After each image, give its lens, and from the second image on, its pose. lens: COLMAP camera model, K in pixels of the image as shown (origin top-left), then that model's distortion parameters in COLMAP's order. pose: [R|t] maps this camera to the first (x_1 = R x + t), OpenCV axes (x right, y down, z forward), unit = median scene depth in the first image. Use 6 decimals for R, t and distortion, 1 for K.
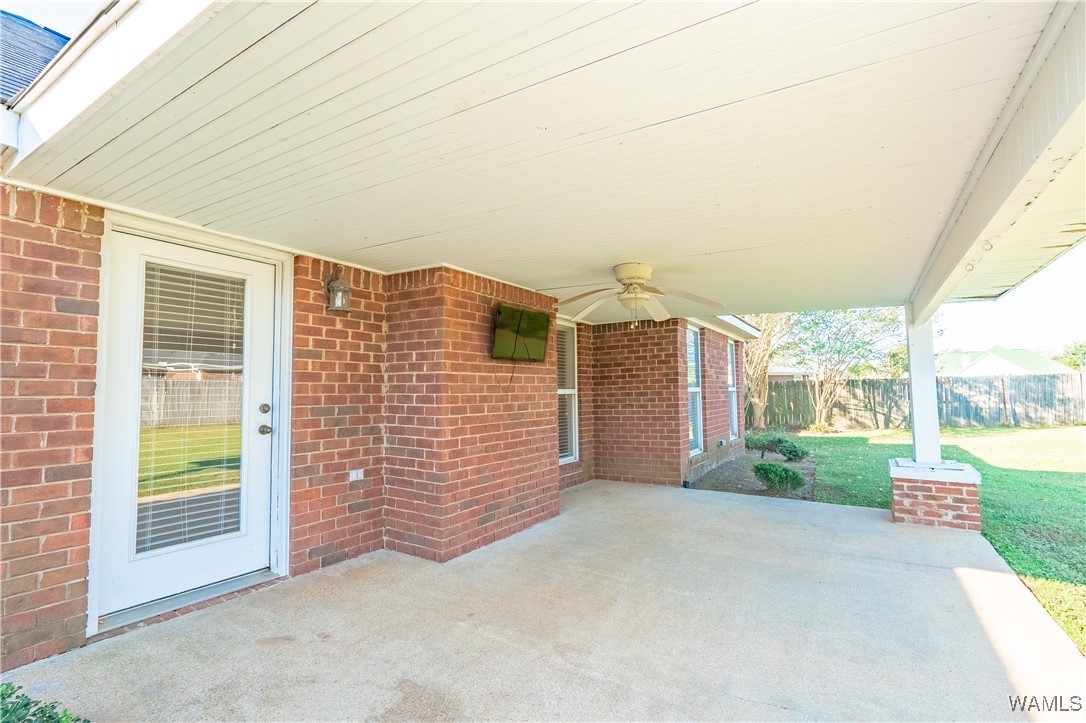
lens RADIAL K [[503.1, 0, 540.3], [0, 503.1, 383.4], [0, 0, 1]] dist [0.000038, 0.000009]
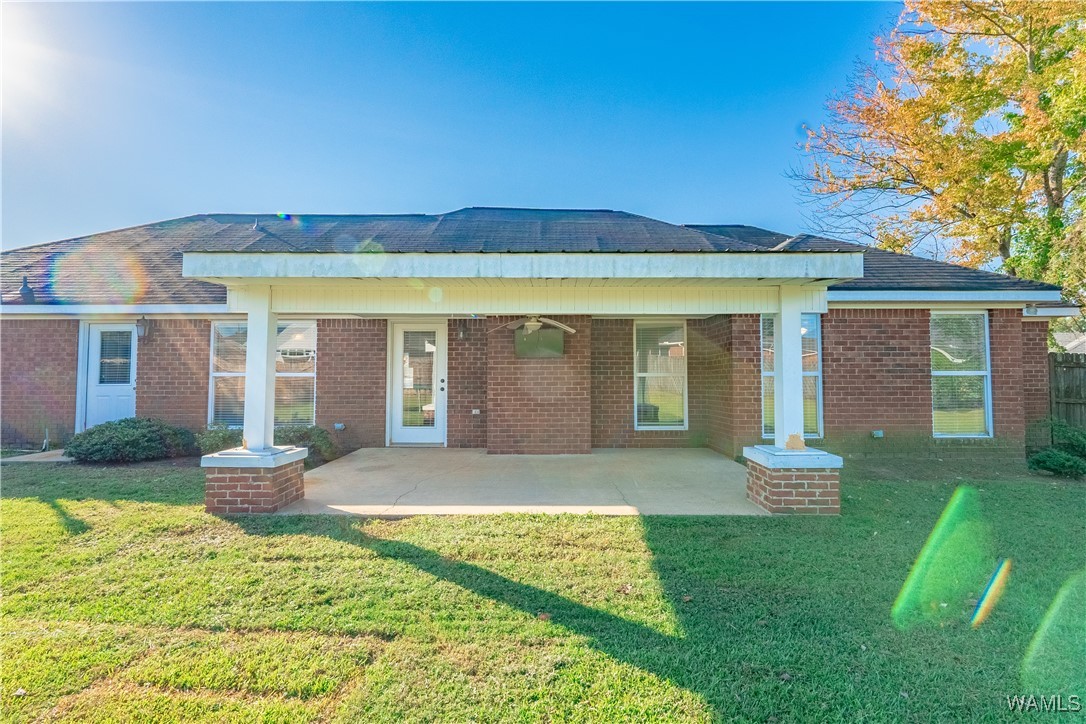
lens RADIAL K [[510.4, 0, 543.6], [0, 510.4, 386.4], [0, 0, 1]] dist [0.001362, 0.000121]
pose [[0.535229, 0.027126, -0.844272, 1.765352], [0.011498, 0.999158, 0.039391, -0.016694], [0.844629, -0.030790, 0.534466, 0.047965]]
